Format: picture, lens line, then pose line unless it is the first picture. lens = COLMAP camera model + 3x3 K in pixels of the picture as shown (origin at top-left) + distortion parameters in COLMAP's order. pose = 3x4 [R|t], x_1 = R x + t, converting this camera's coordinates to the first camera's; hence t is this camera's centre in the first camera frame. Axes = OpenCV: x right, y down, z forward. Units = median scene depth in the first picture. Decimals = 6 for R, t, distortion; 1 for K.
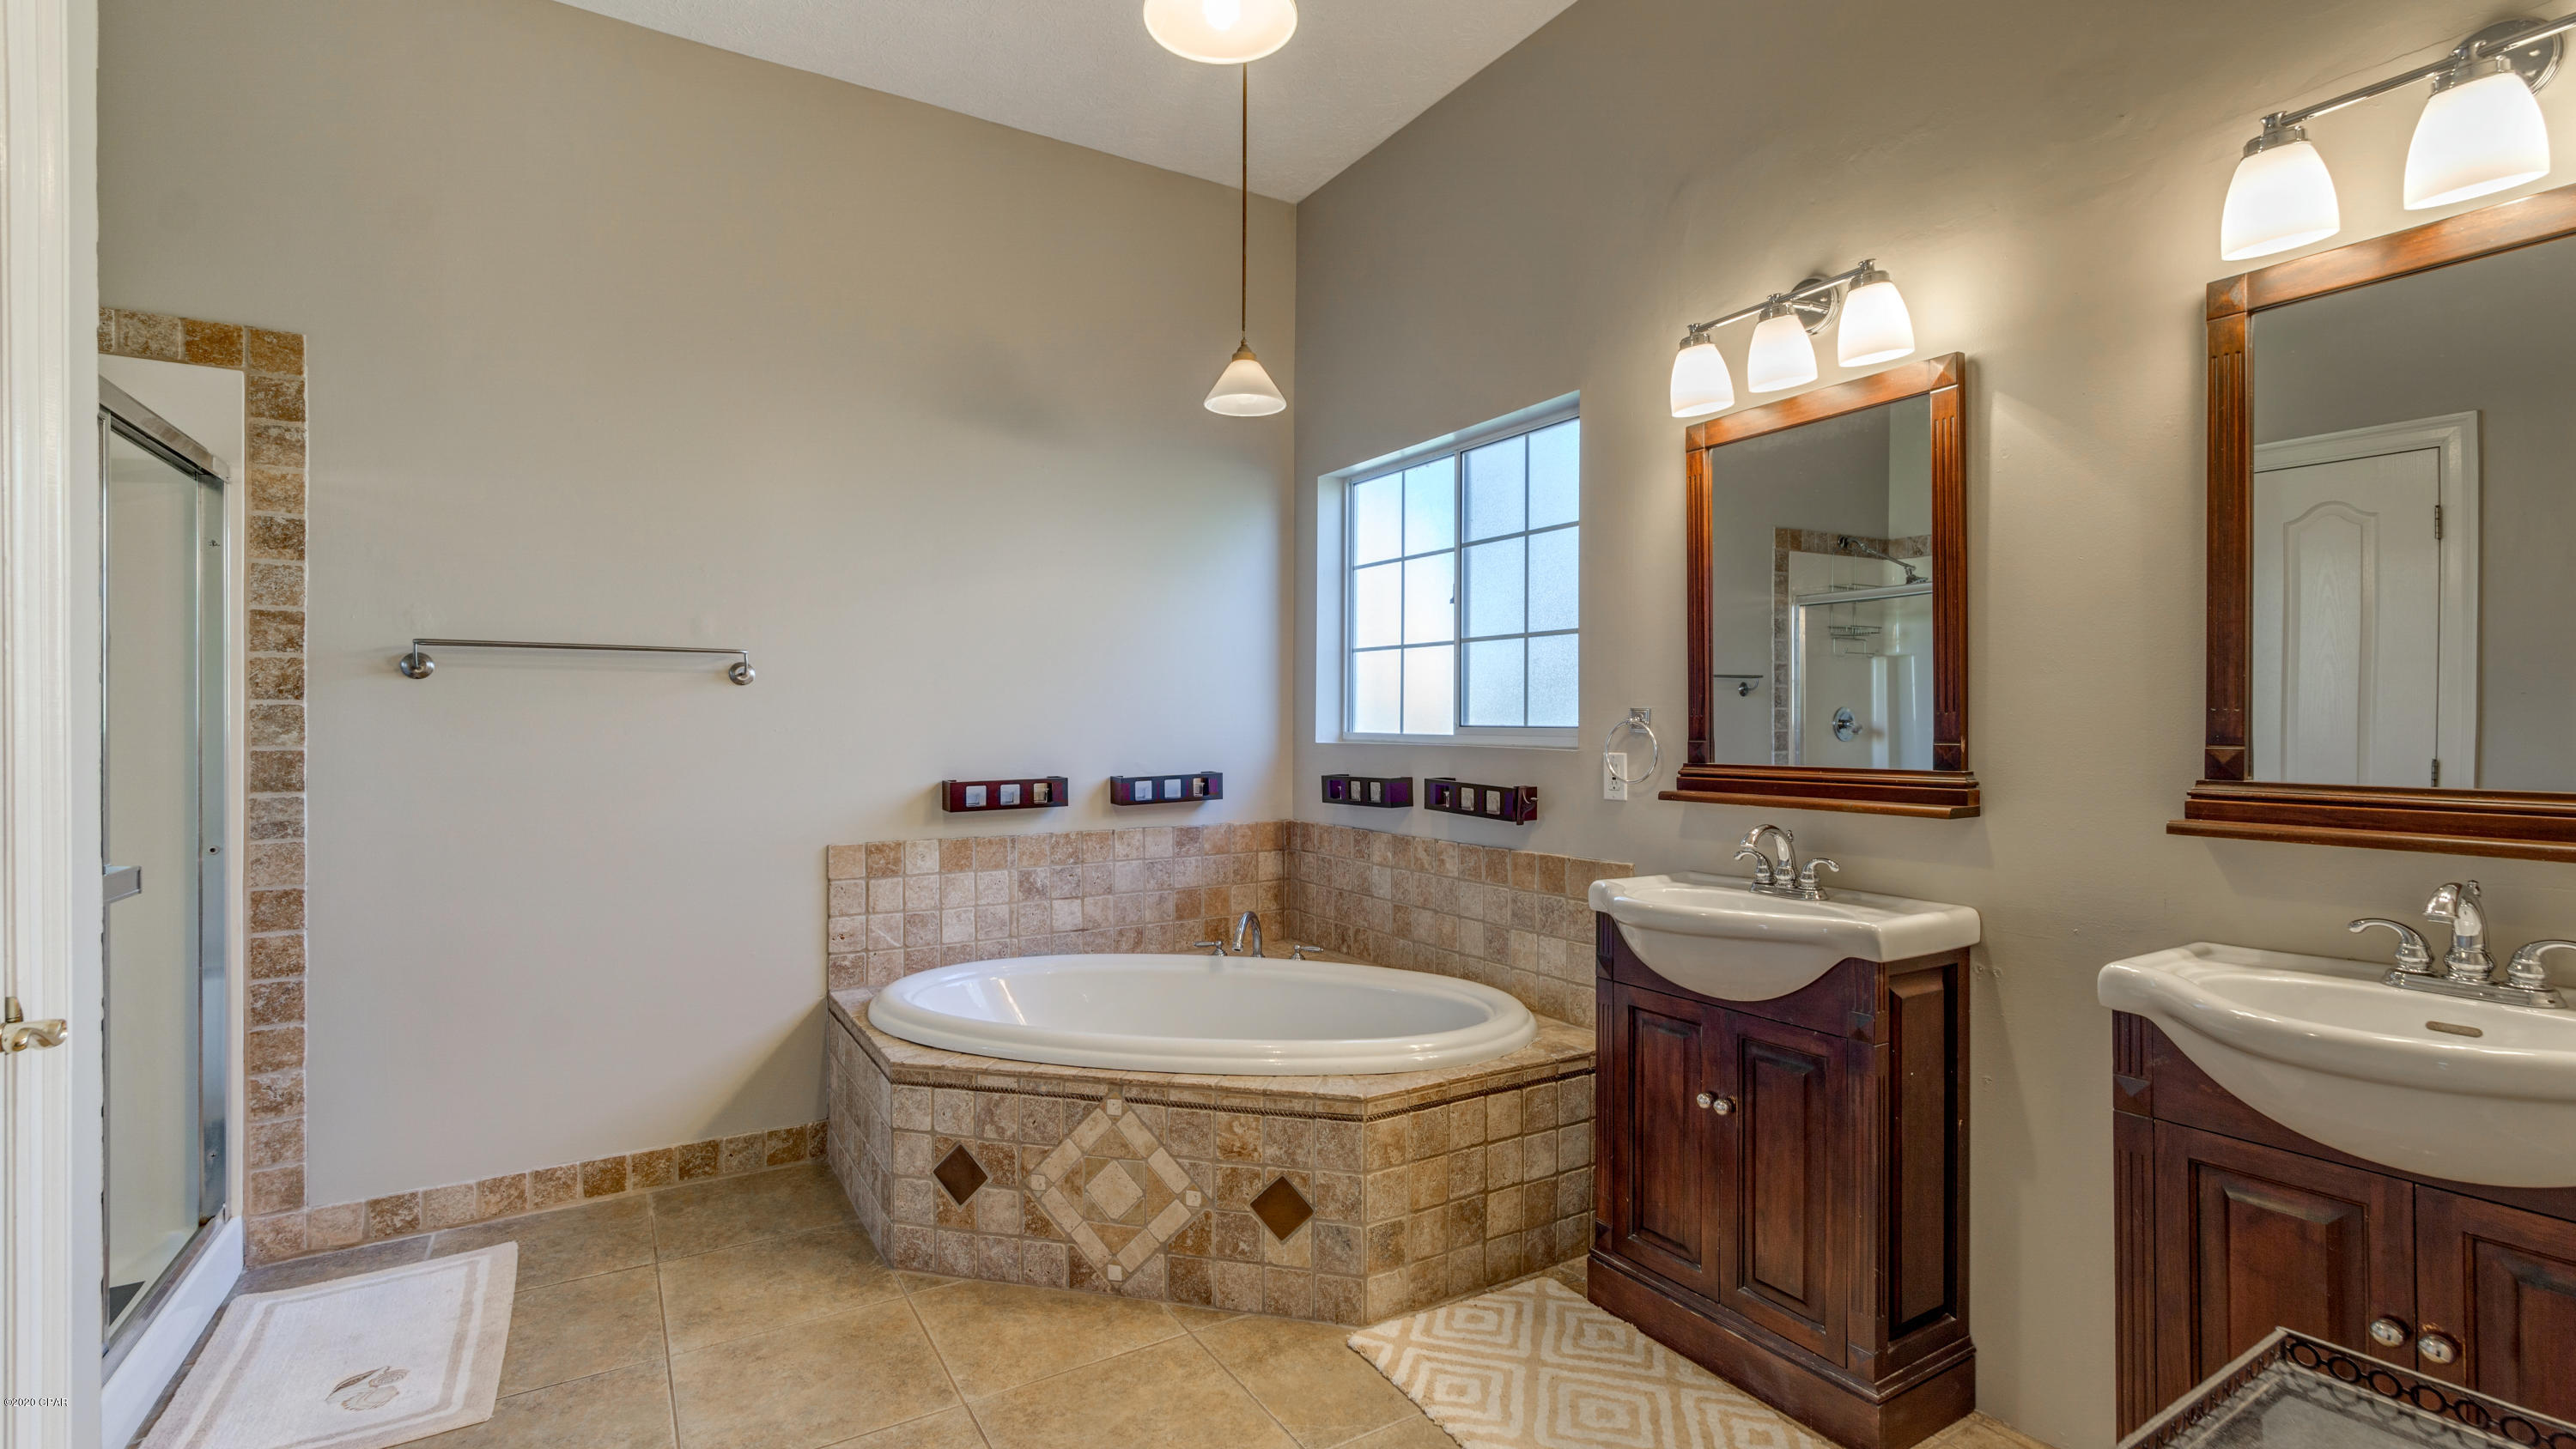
lens RADIAL K [[1156.9, 0, 1278.7], [0, 1156.9, 726.4], [0, 0, 1]] dist [-0.003995, 0.004819]
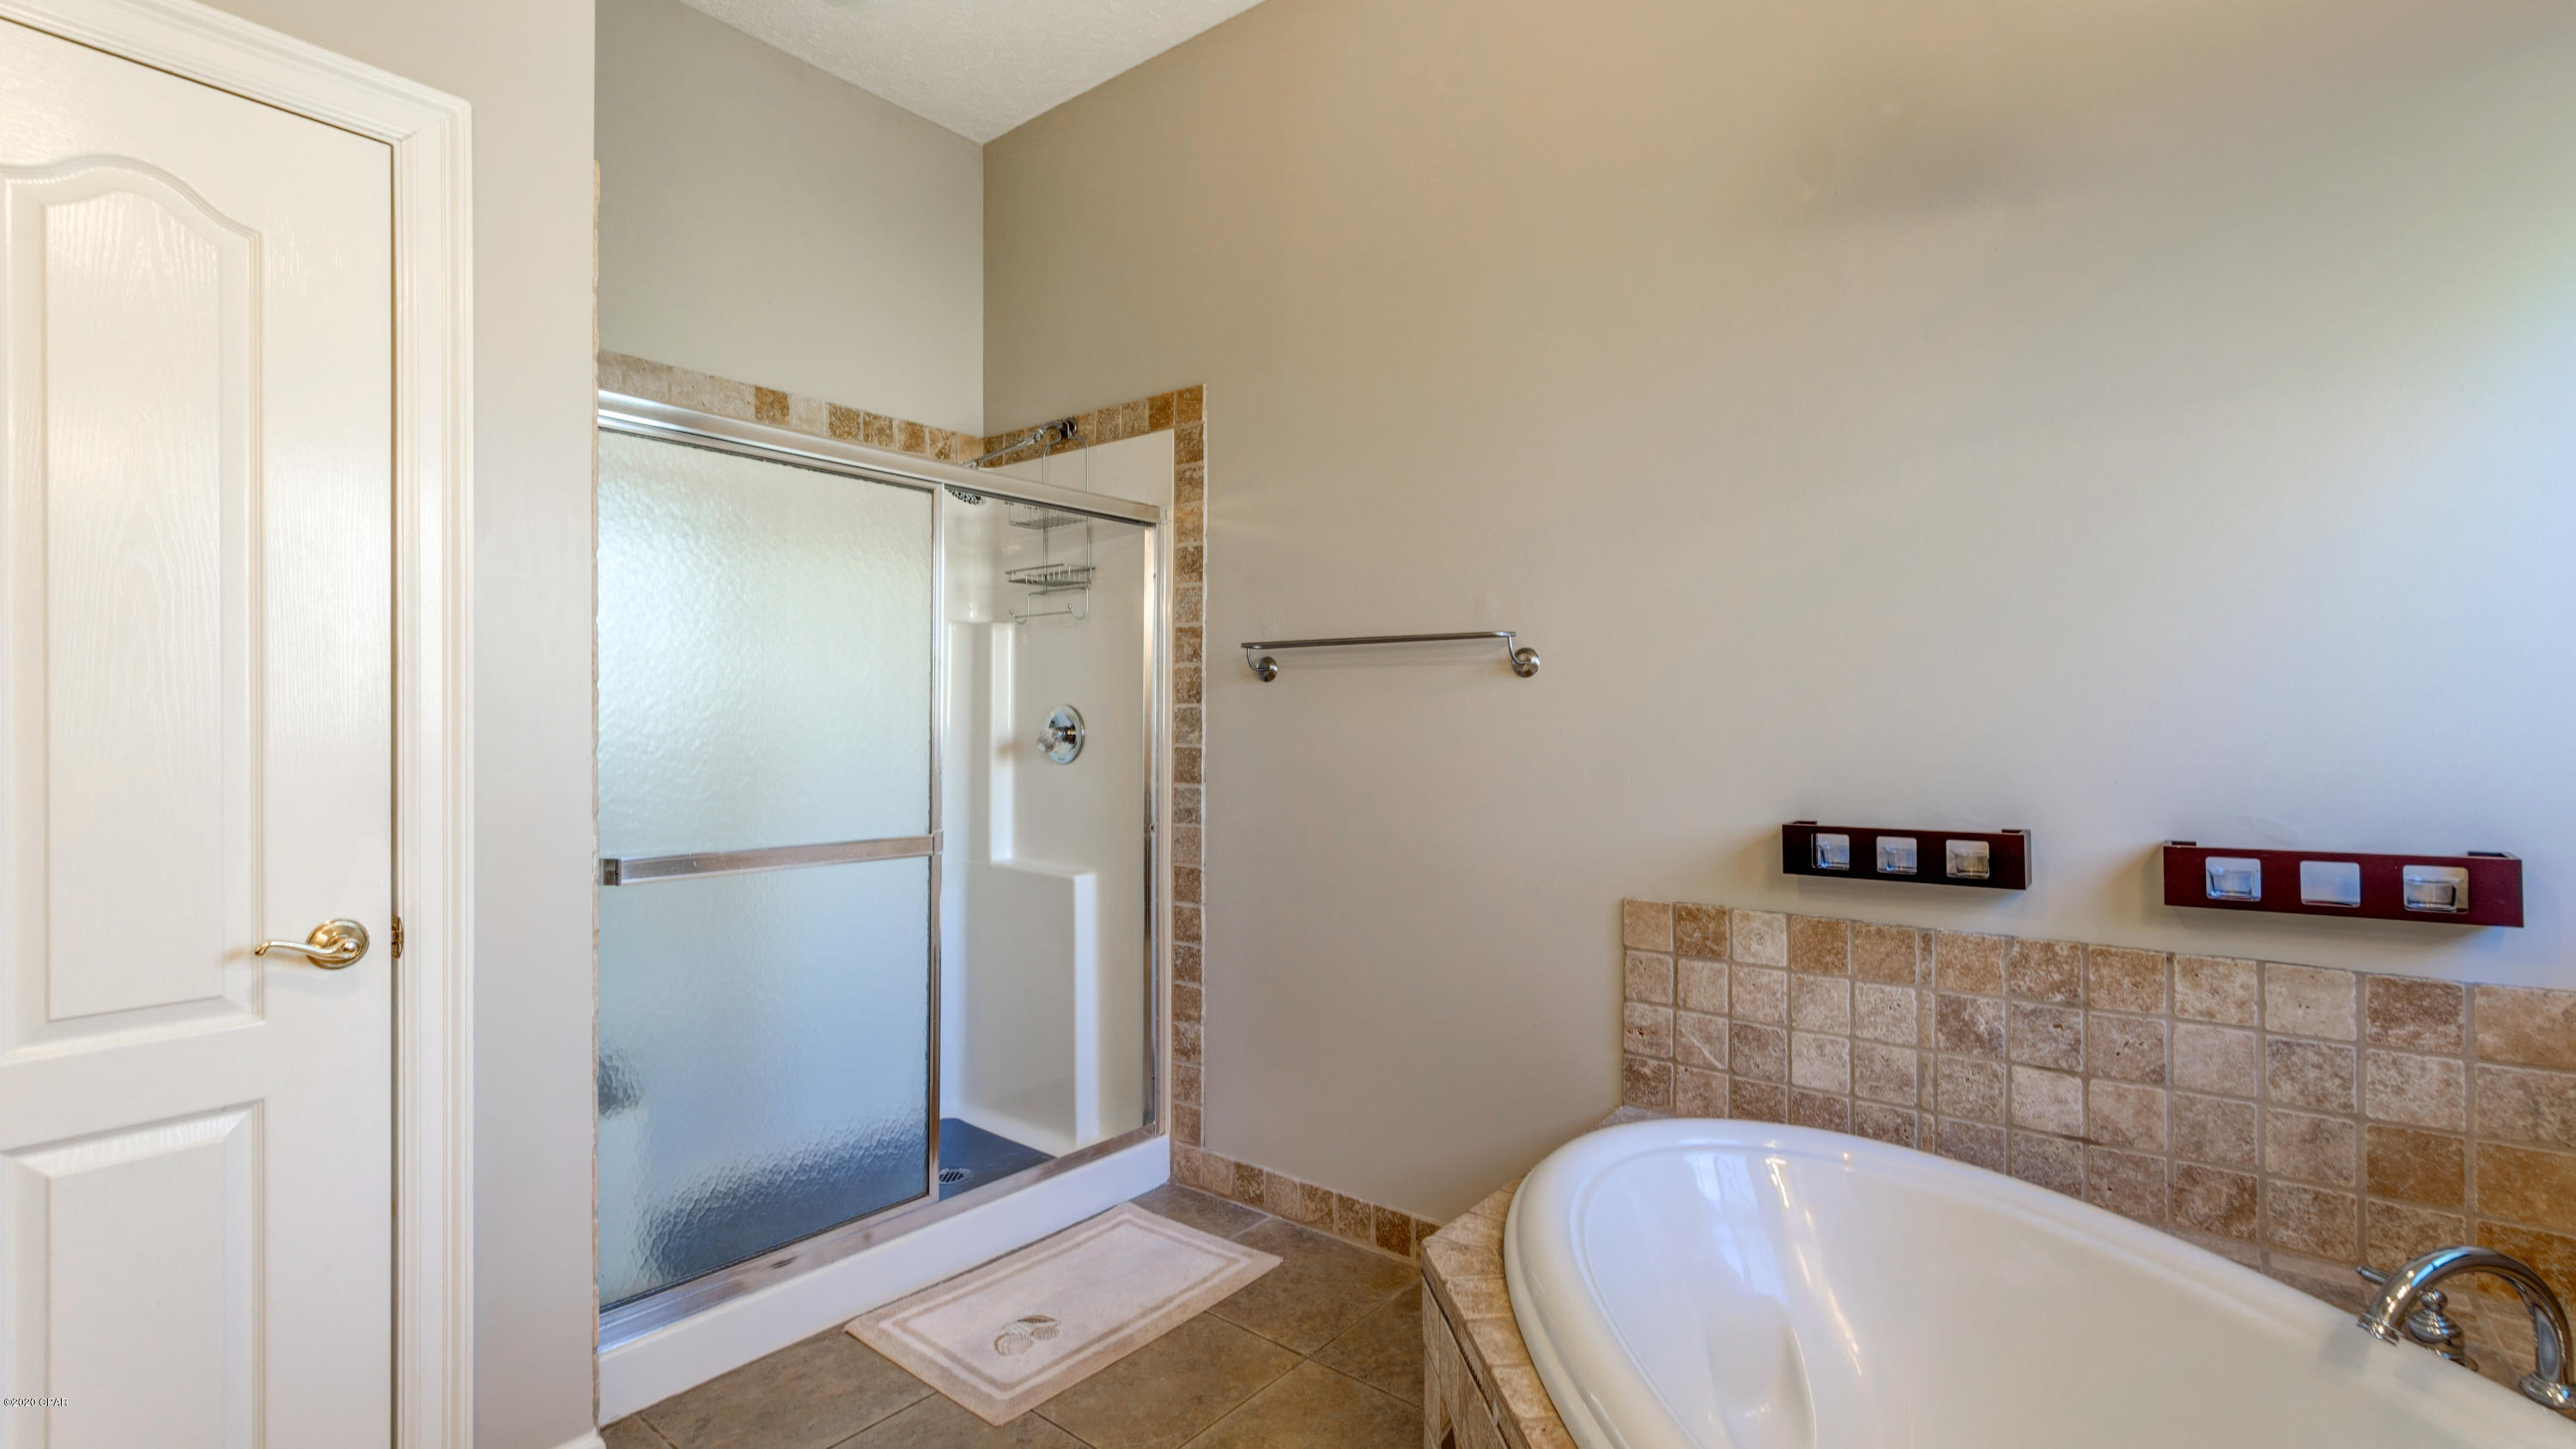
lens RADIAL K [[1157.2, 0, 1290.9], [0, 1157.2, 719.4], [0, 0, 1]] dist [-0.003995, 0.004819]
pose [[0.326125, 0.004364, -0.945317, 0.248740], [0.000415, 0.999989, 0.004760, -0.011845], [0.945327, -0.001945, 0.326119, 0.663817]]
